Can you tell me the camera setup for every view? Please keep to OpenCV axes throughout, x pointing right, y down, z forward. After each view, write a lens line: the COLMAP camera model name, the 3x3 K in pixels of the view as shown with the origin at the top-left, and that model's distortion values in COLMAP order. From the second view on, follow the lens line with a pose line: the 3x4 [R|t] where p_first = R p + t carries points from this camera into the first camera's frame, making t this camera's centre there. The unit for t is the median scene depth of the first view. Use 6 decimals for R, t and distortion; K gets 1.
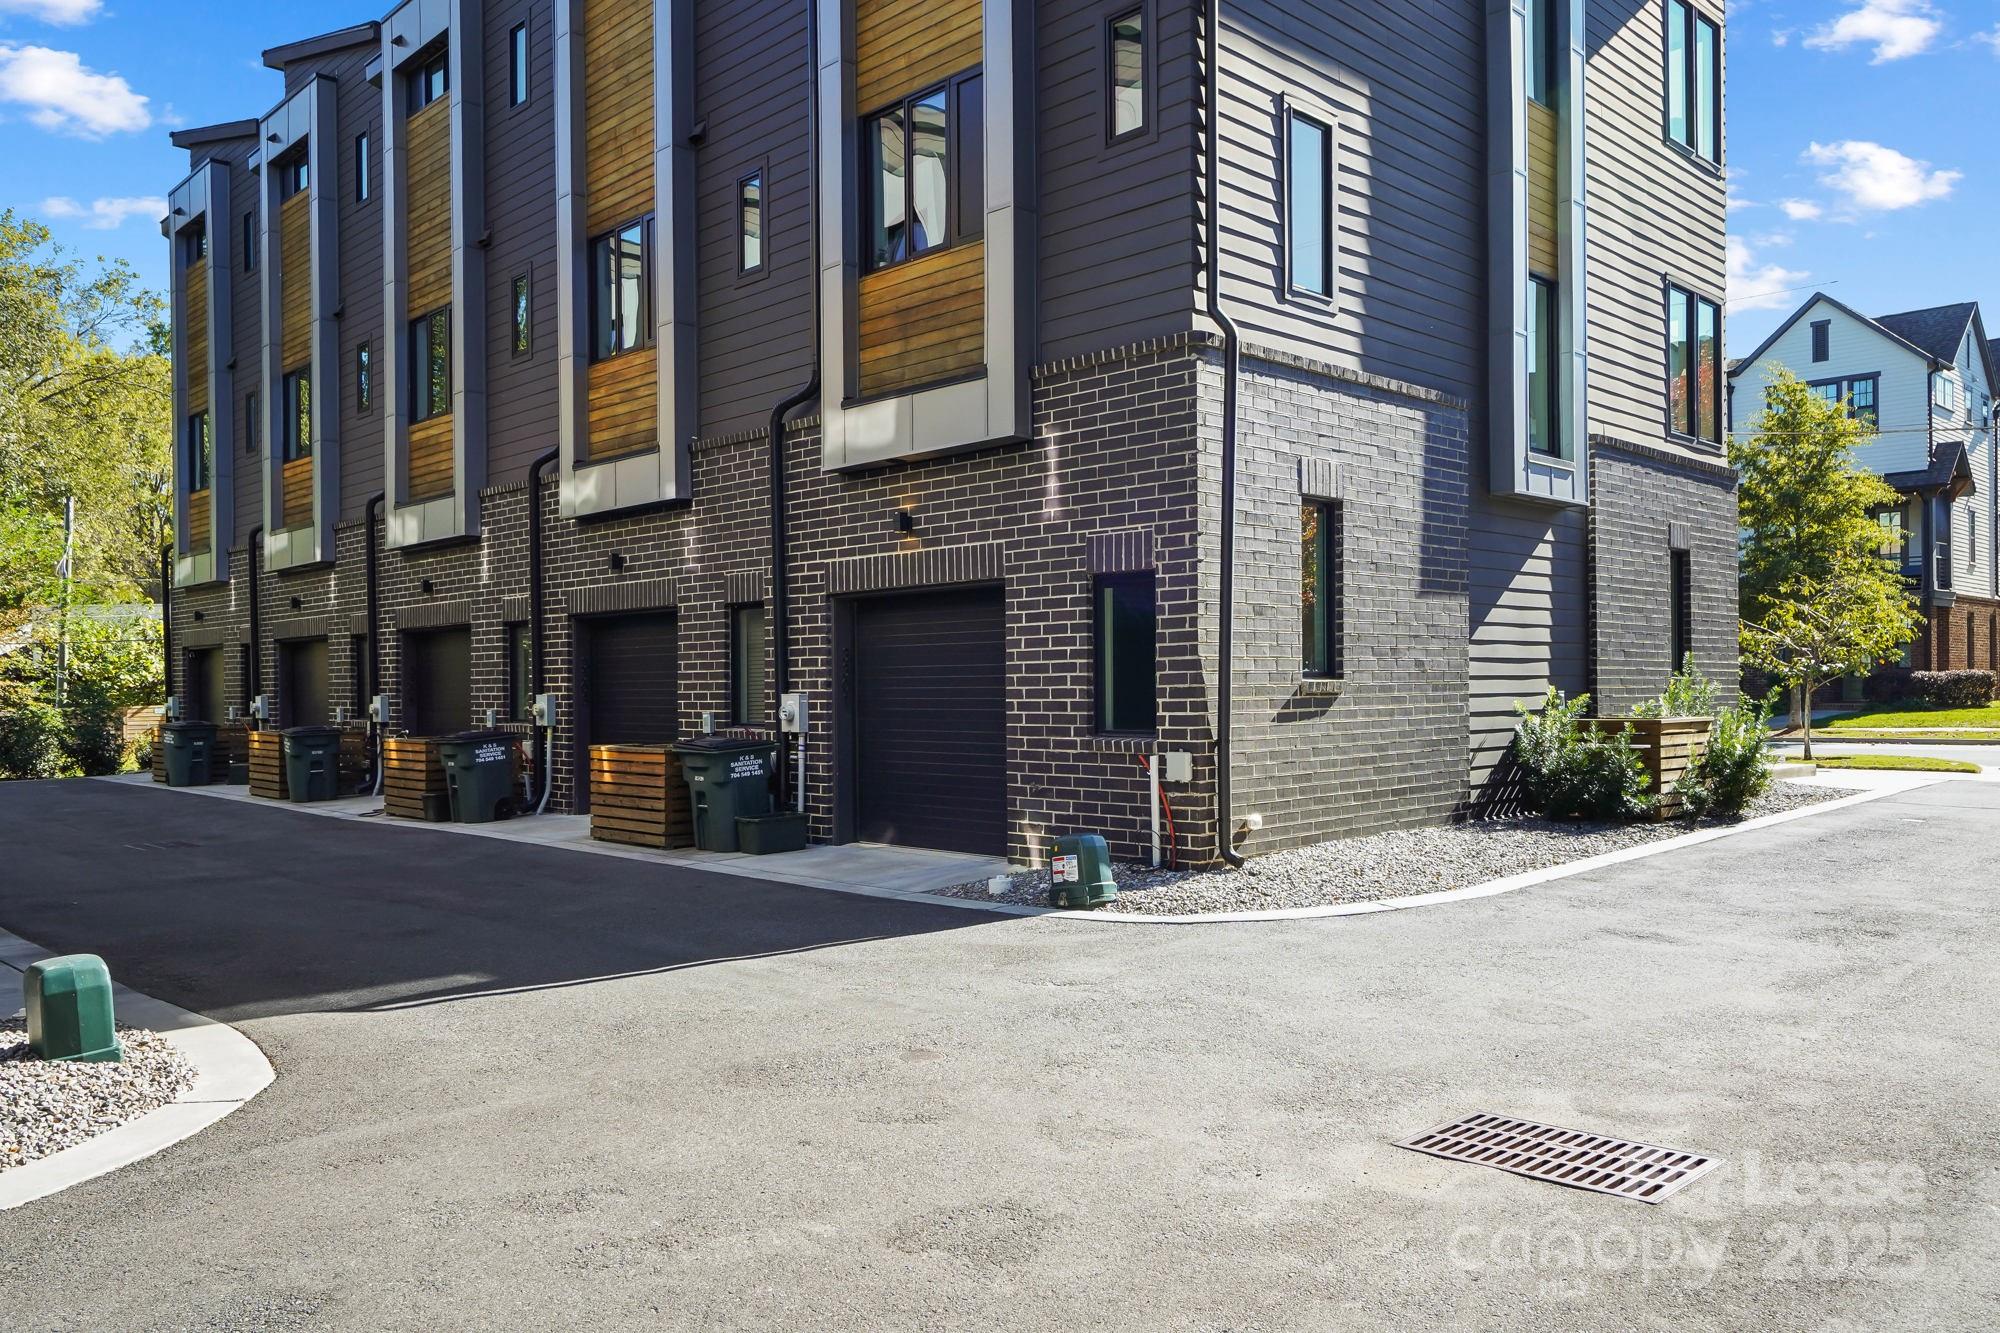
lens RADIAL K [[1451.4, 0, 1001.8], [0, 1451.4, 651.3], [0, 0, 1]] dist [0.002197, 0.000075]
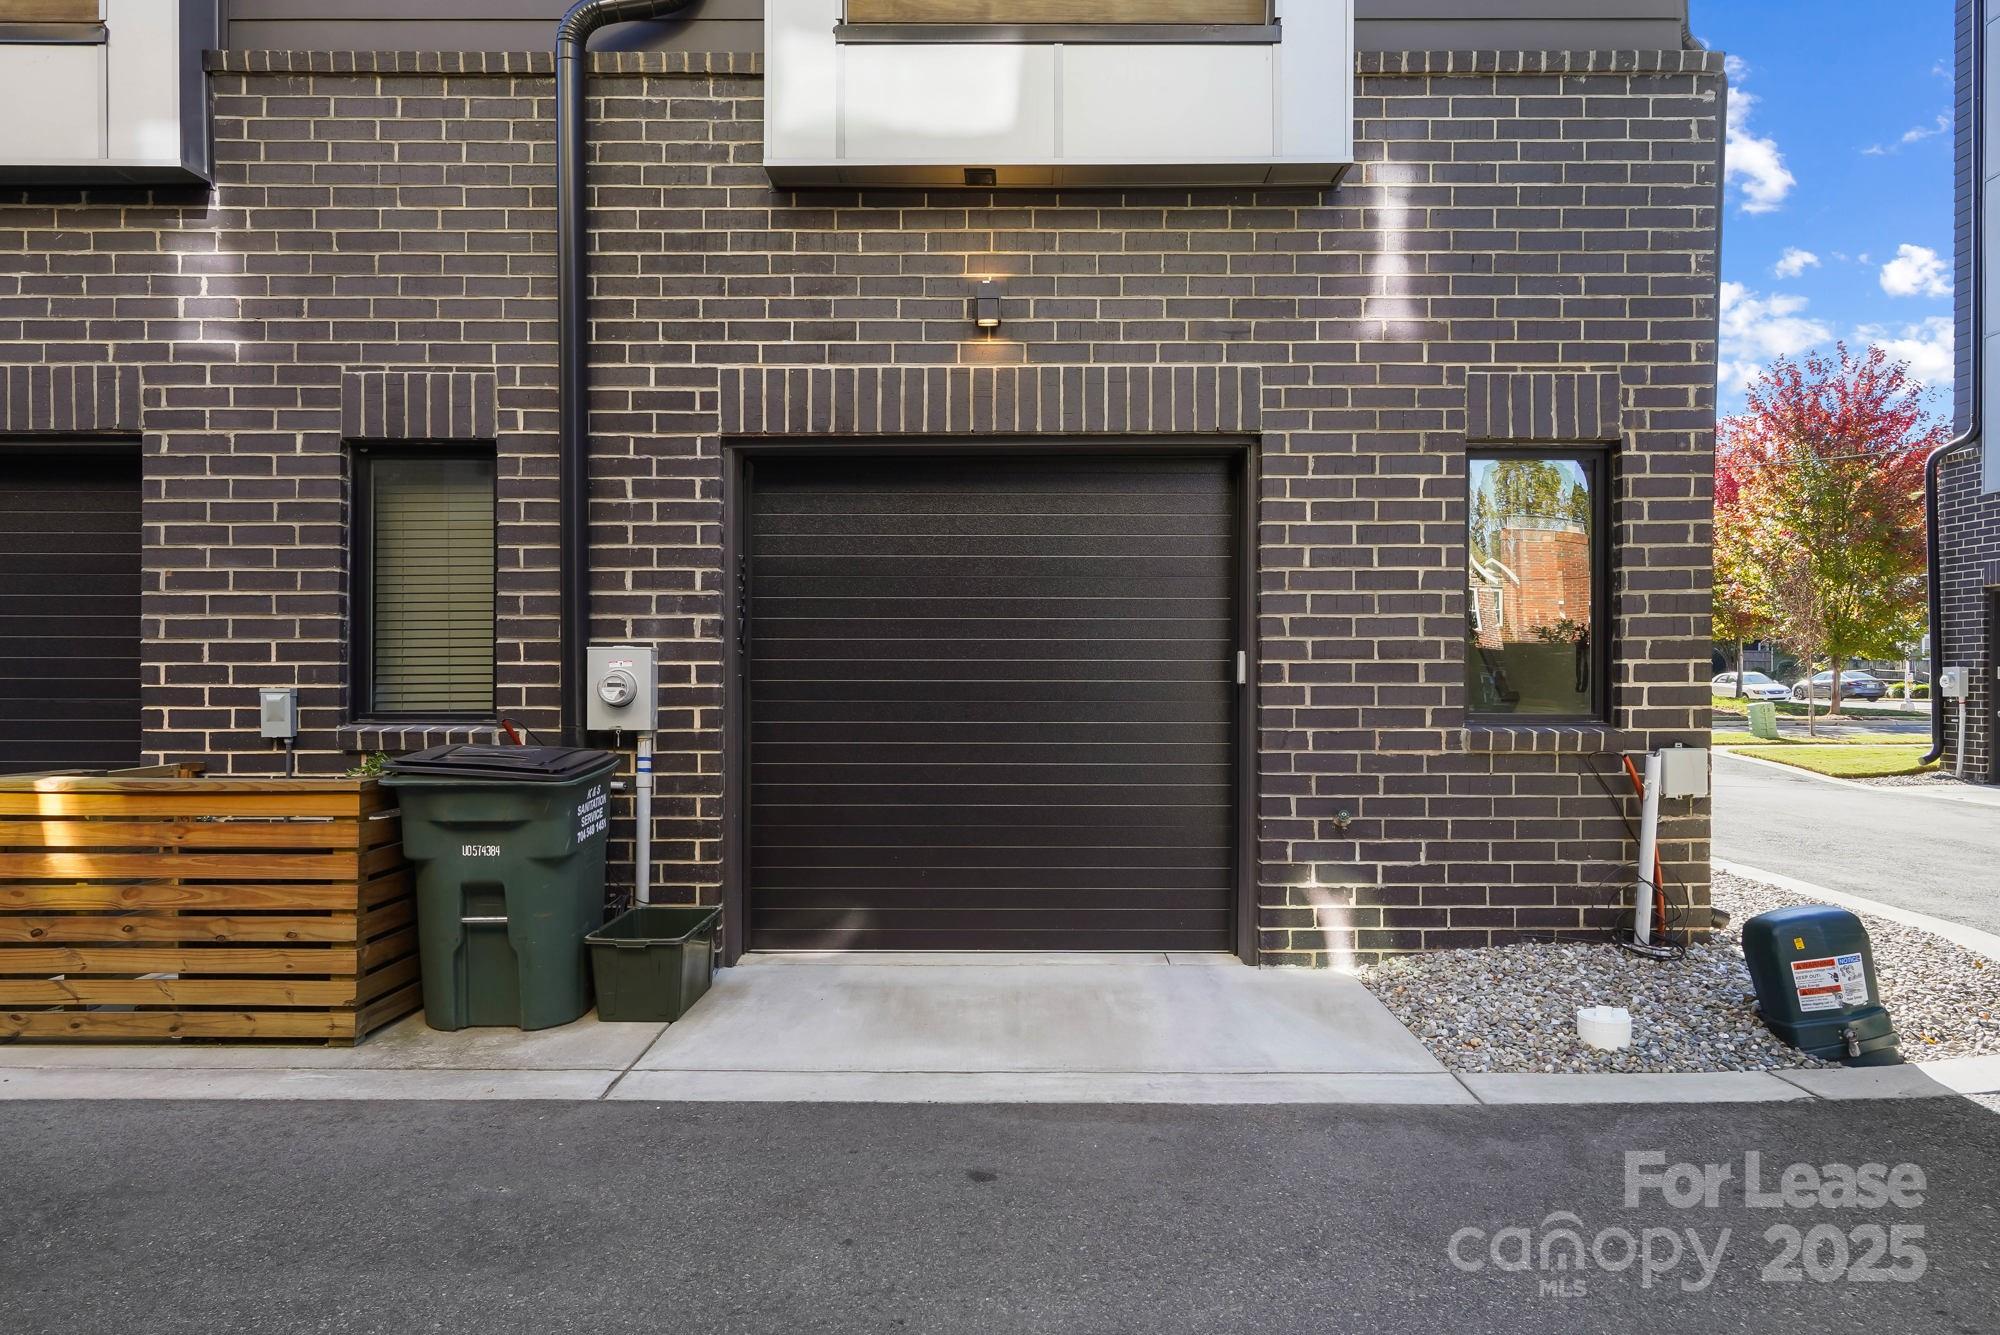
lens RADIAL K [[1252.9, 0, 985.3], [0, 1252.9, 672.5], [0, 0, 1]] dist [0.003073, 0.006483]
pose [[0.705558, 0.014935, 0.708495, -0.369768], [-0.025046, 0.999679, 0.003868, 0.035753], [-0.708209, -0.020474, 0.705705, 0.690109]]
